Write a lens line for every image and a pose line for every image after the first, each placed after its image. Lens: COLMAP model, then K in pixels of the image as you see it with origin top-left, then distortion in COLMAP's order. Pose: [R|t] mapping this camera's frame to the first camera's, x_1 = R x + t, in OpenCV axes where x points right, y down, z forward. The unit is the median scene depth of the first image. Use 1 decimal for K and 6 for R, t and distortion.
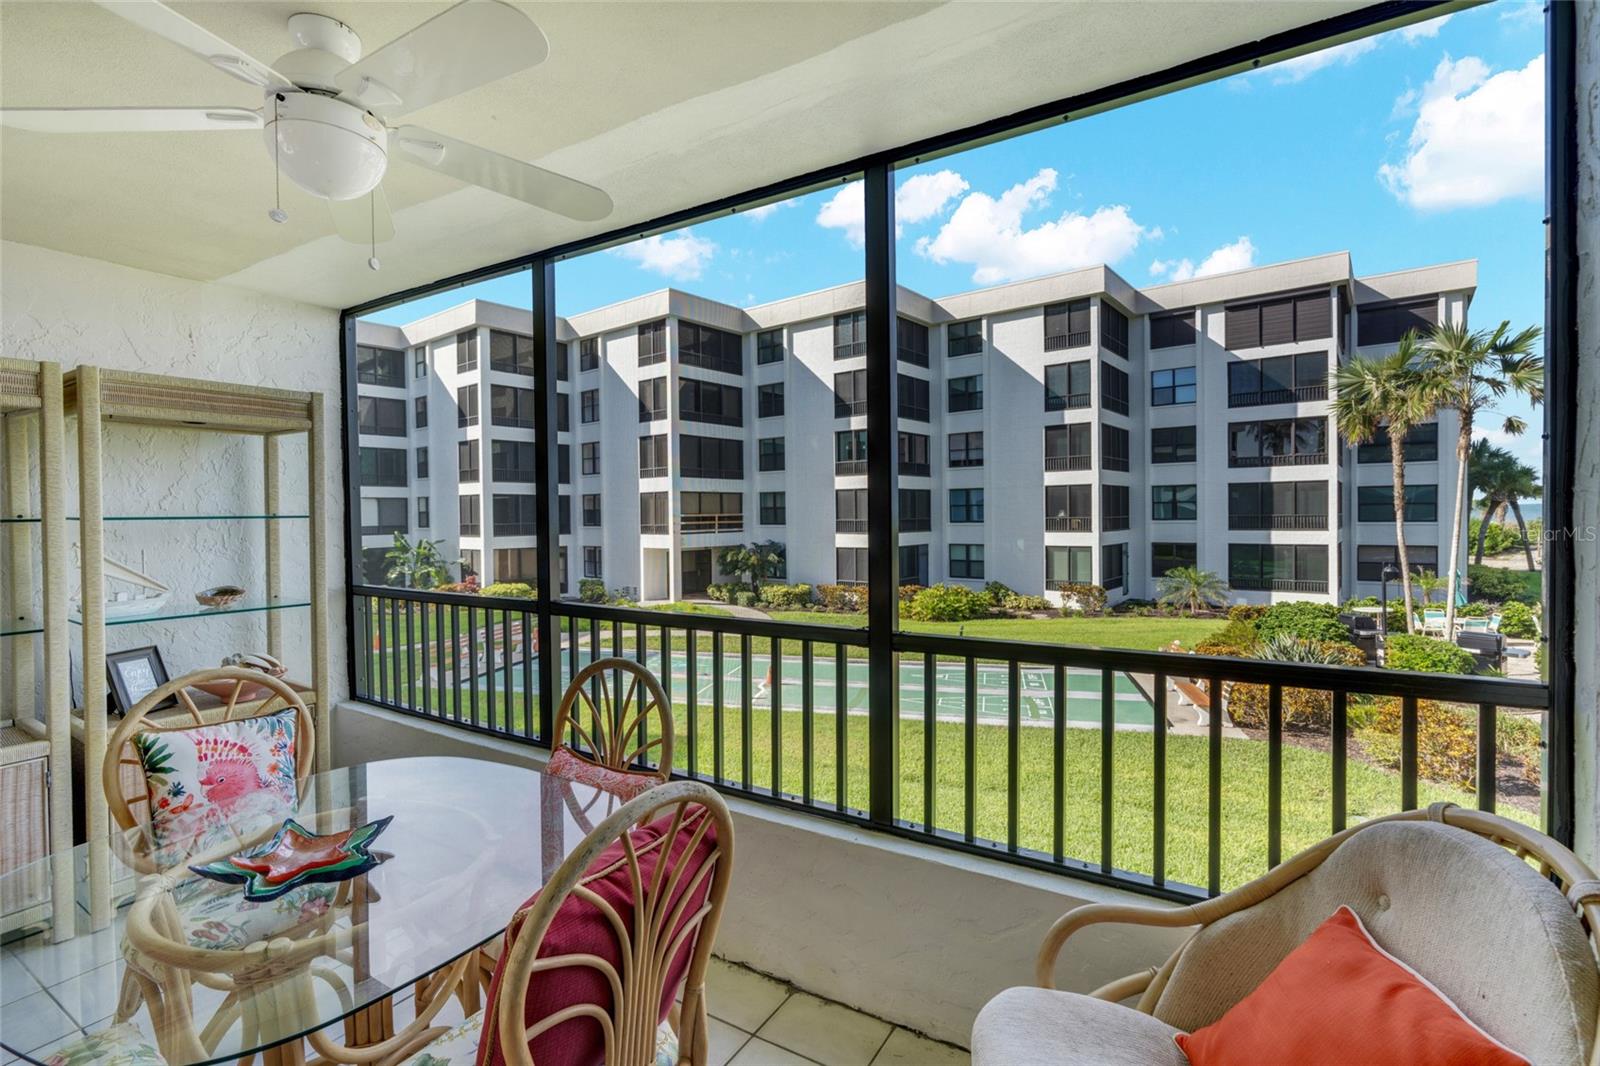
lens RADIAL K [[729.2, 0, 783.6], [0, 729.2, 531.5], [0, 0, 1]] dist [-0.012114, 0.001472]
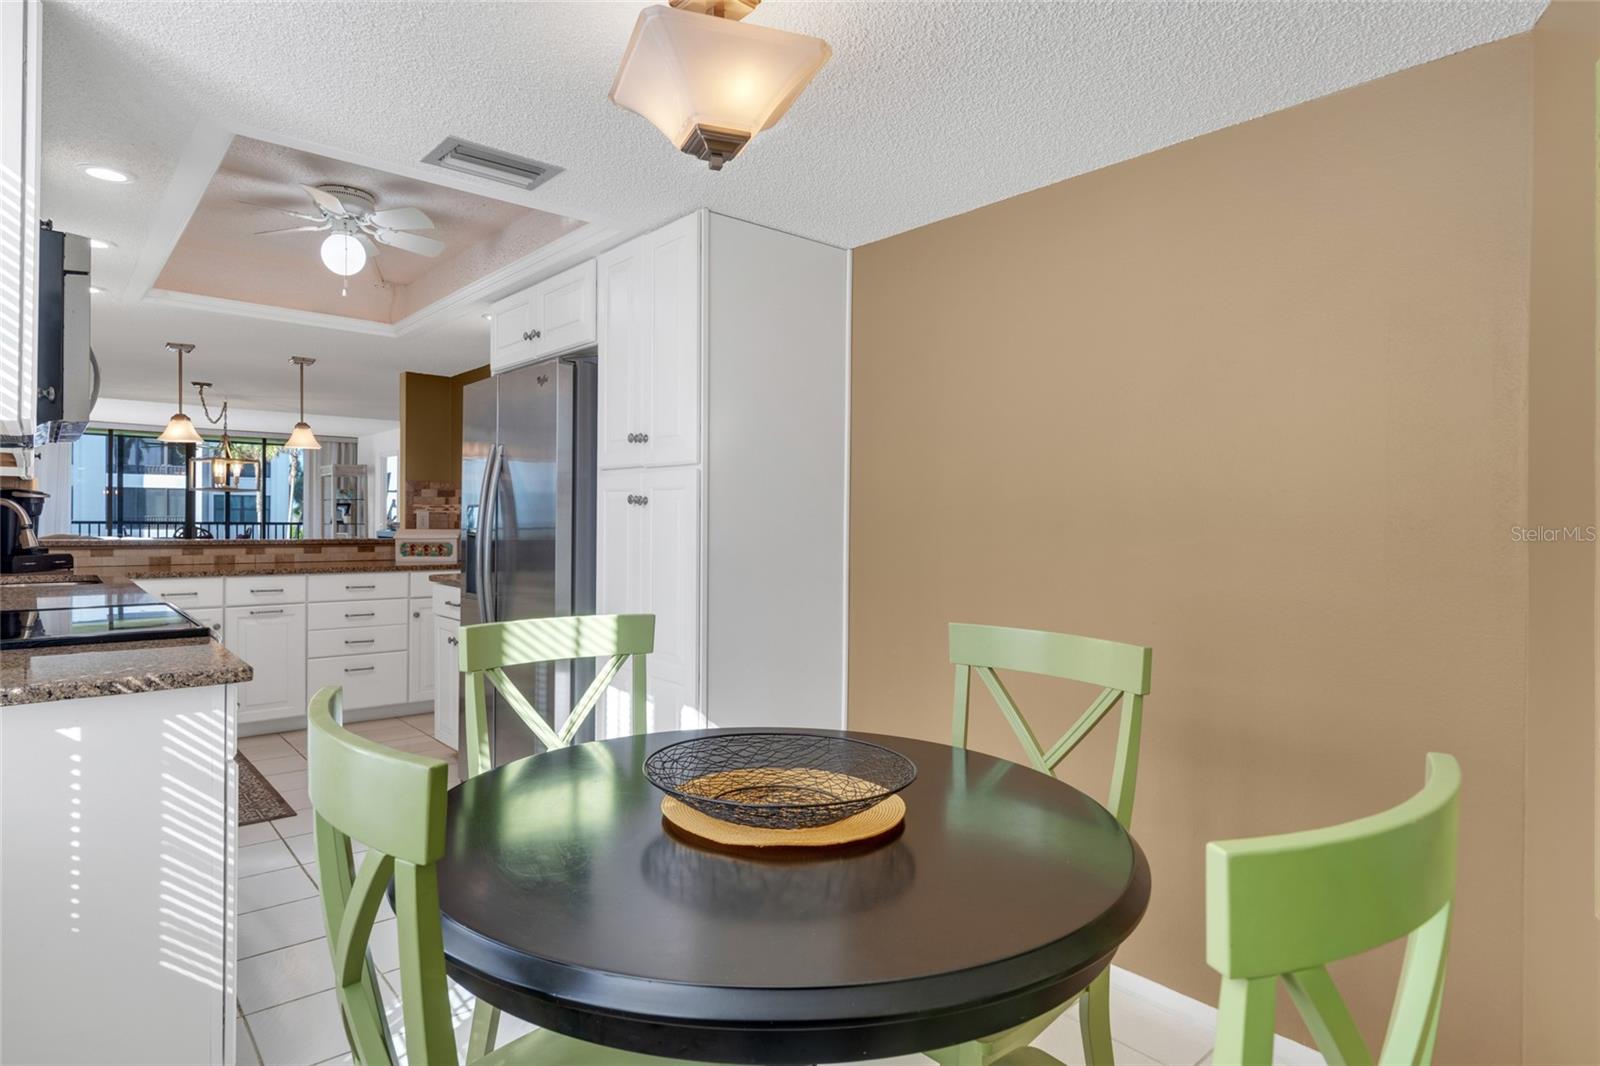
lens RADIAL K [[872.6, 0, 798.1], [0, 872.6, 525.8], [0, 0, 1]] dist [-0.005919, 0.001470]
pose [[0.269432, 0.008162, 0.962985, -0.391157], [0.009414, 0.999894, -0.011109, 0.021068], [-0.962973, 0.012058, 0.269327, -0.385070]]
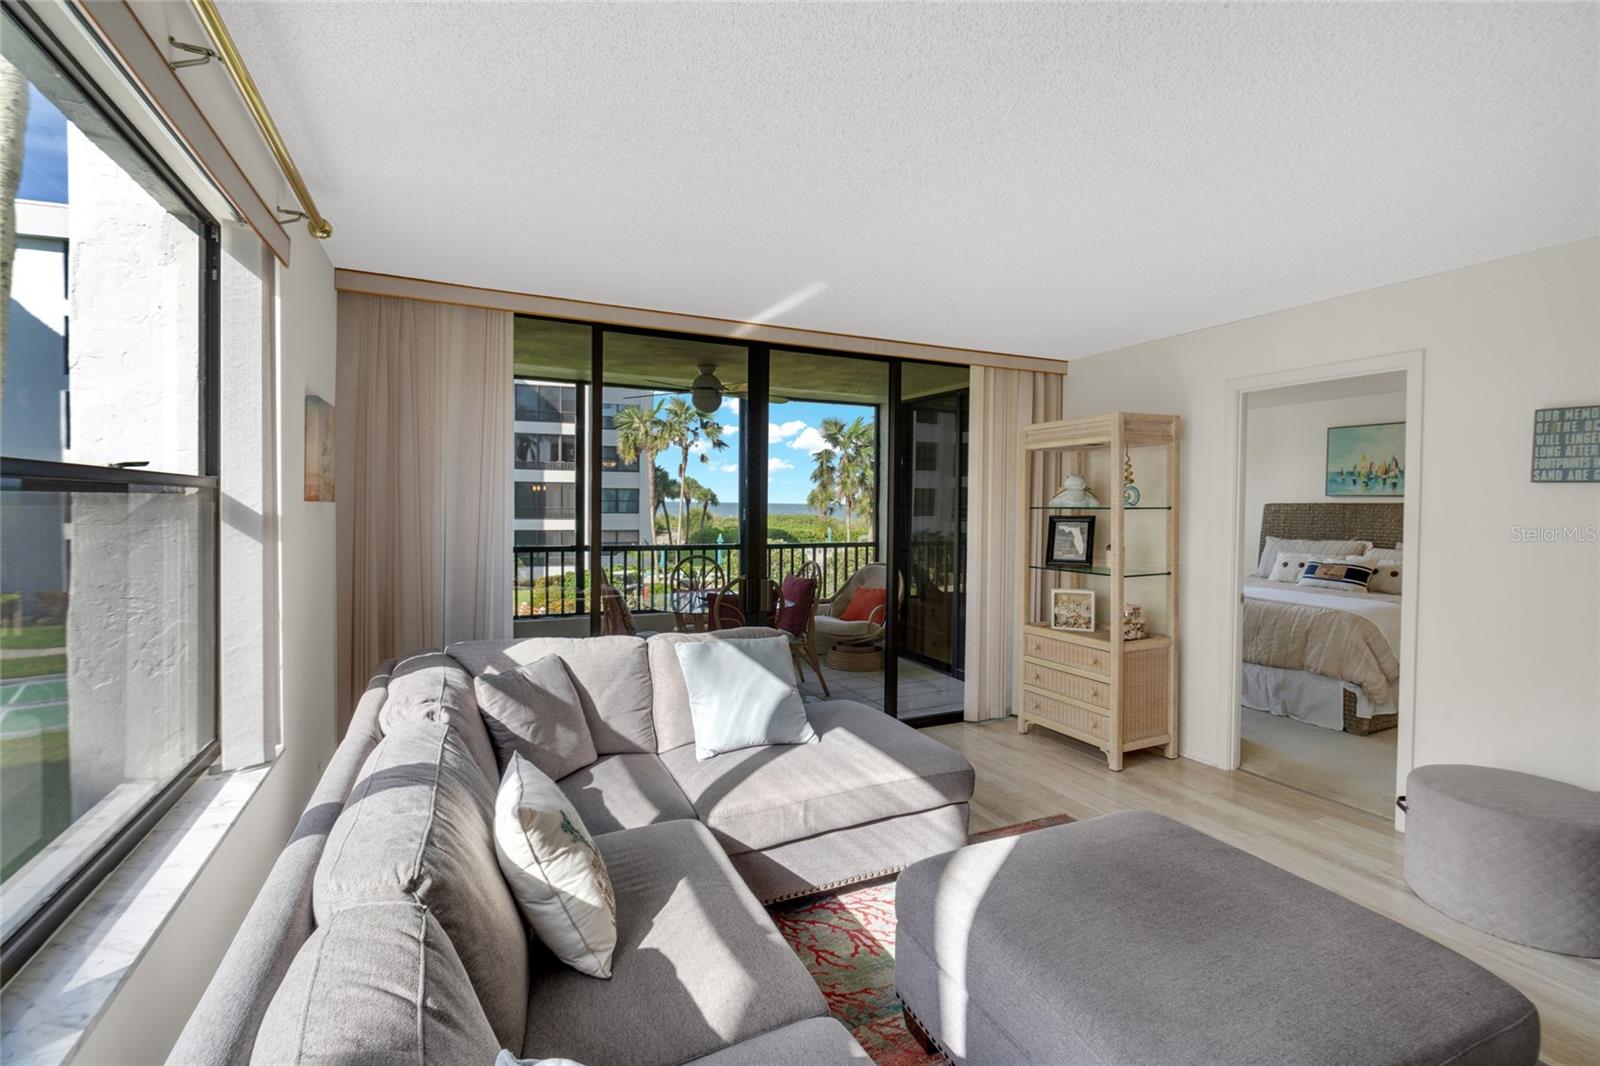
lens RADIAL K [[729.2, 0, 801.3], [0, 729.2, 511.2], [0, 0, 1]] dist [-0.012114, 0.001472]
pose [[0.528947, 0.007578, 0.848621, -0.176583], [0.006299, 0.999898, -0.012855, 0.002588], [-0.848631, 0.012144, 0.528845, -0.064463]]
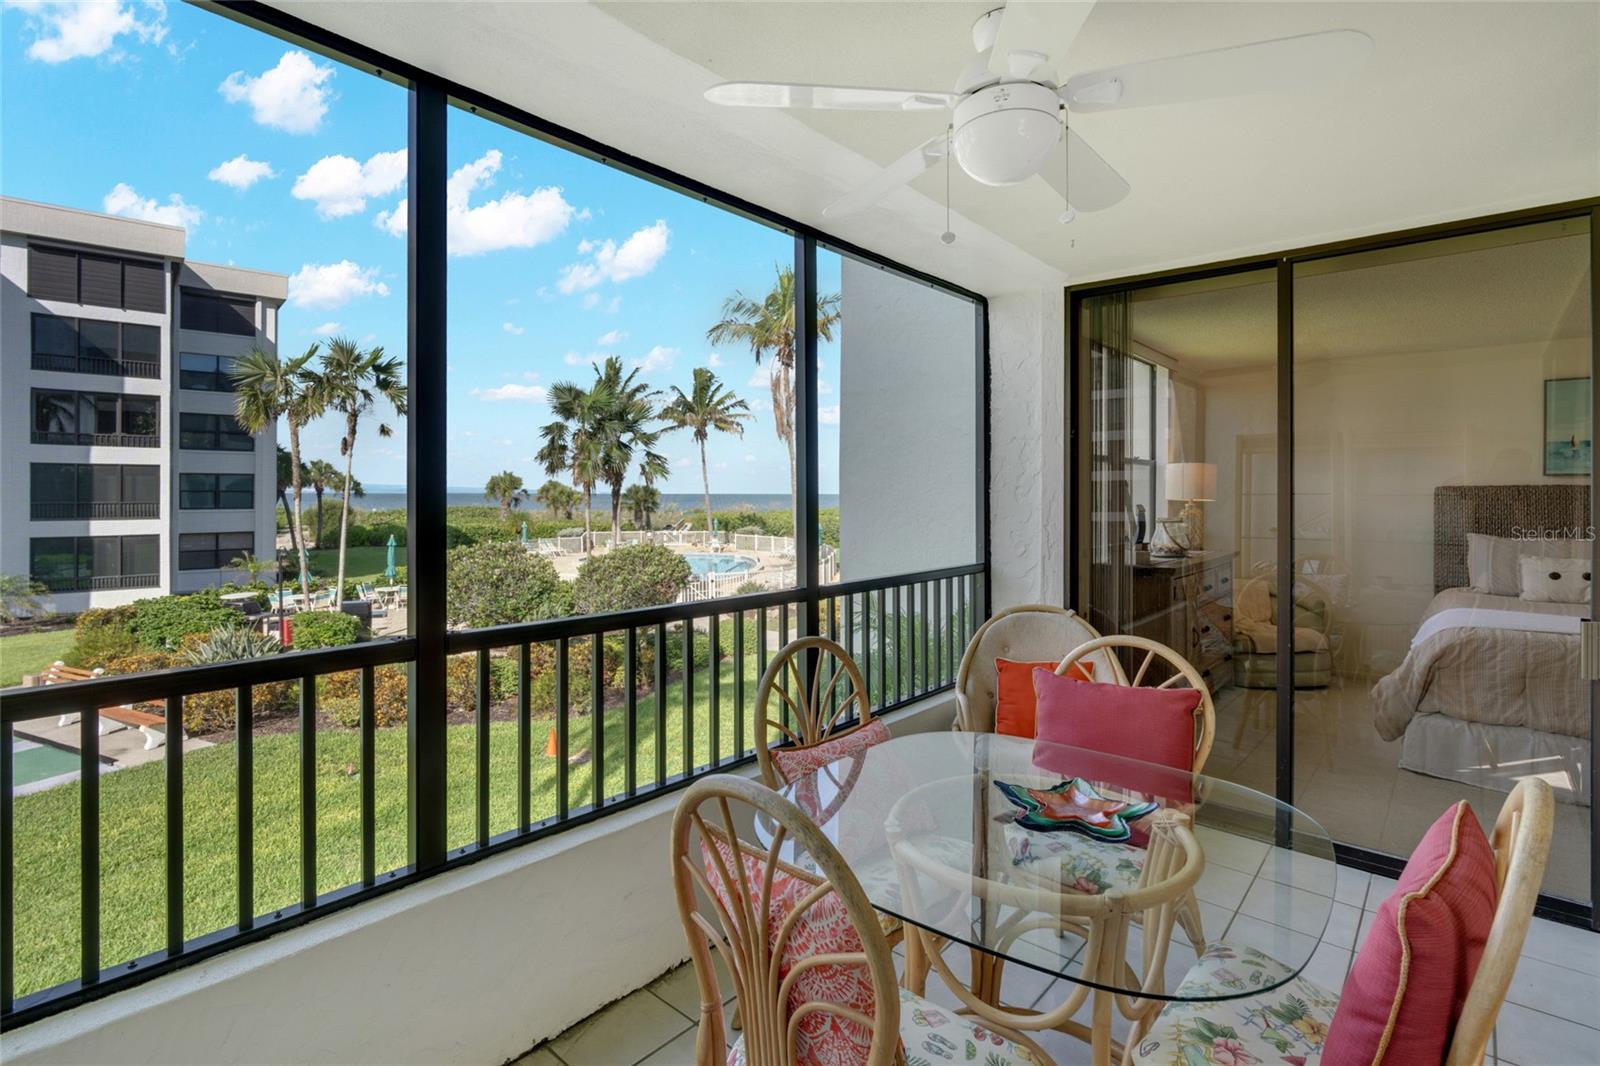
lens RADIAL K [[767.3, 0, 774.0], [0, 767.3, 498.8], [0, 0, 1]] dist [-0.011729, 0.004636]
pose [[0.154059, 0.006130, 0.988043, -0.091258], [0.021292, 0.999728, -0.009522, -0.000917], [-0.987832, 0.022504, 0.153886, 0.062352]]
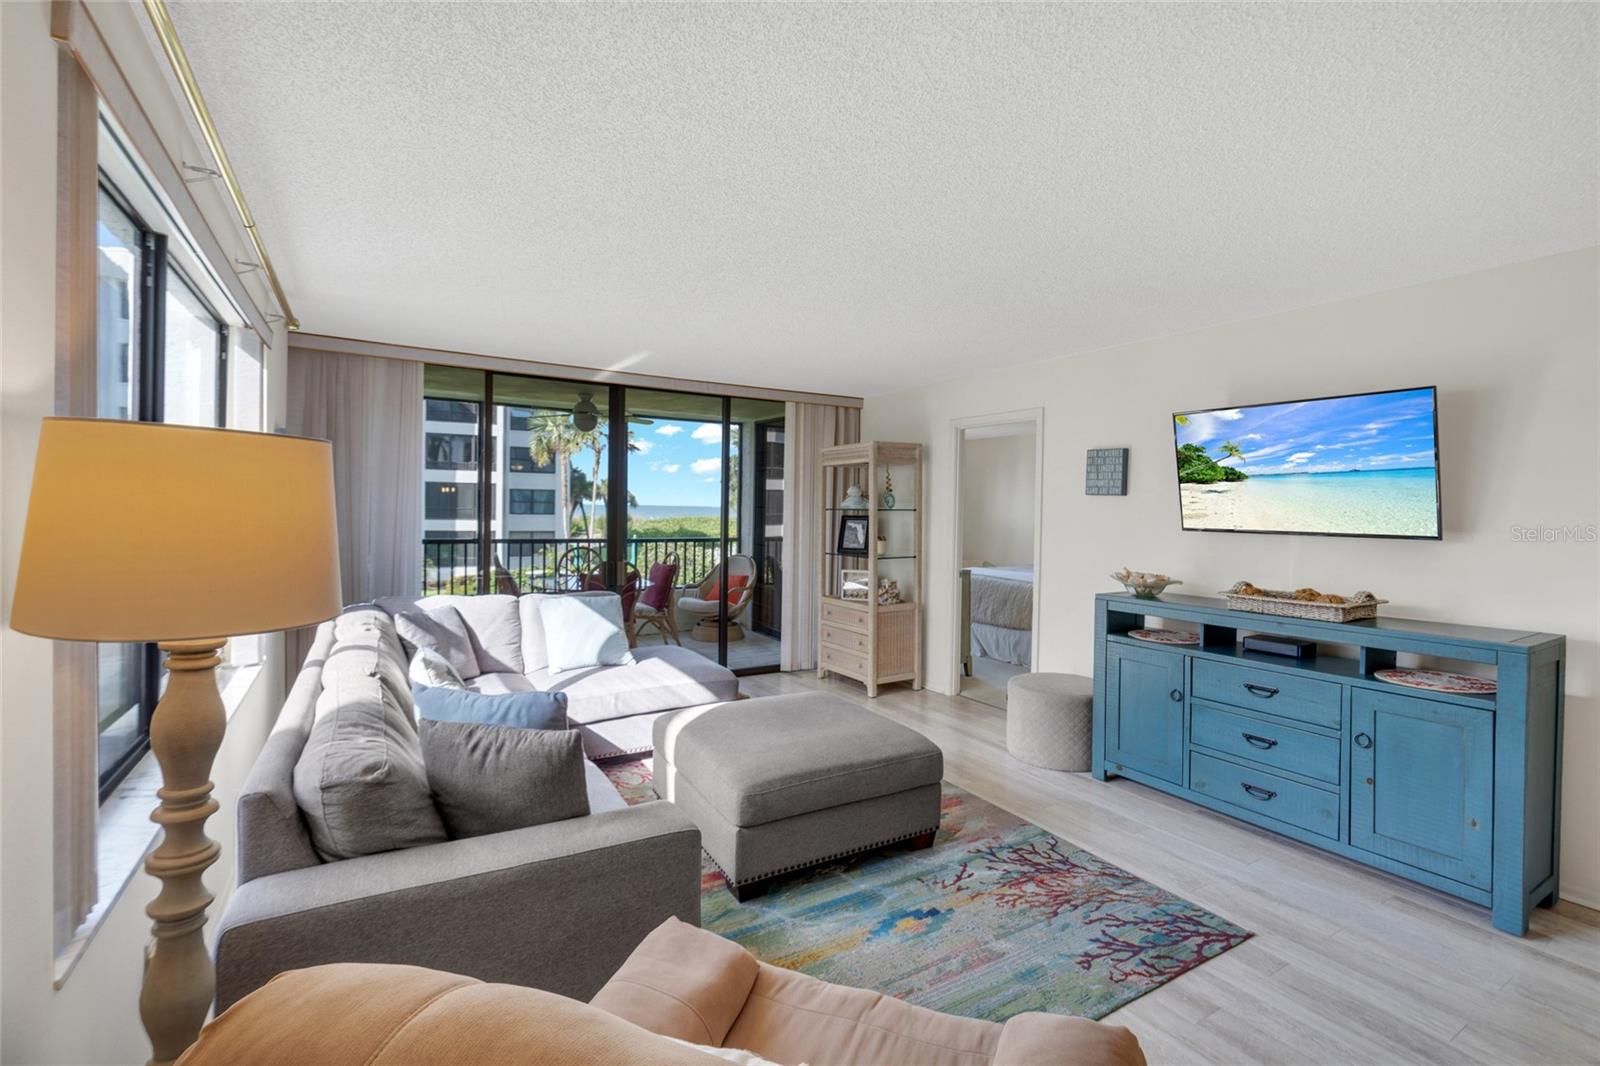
lens RADIAL K [[721.2, 0, 803.1], [0, 721.2, 516.6], [0, 0, 1]] dist [-0.015568, 0.004933]
pose [[0.434584, 0.007810, 0.900597, -0.207582], [0.000689, 0.999959, -0.009004, 0.004084], [-0.900631, 0.004533, 0.434561, -0.107209]]
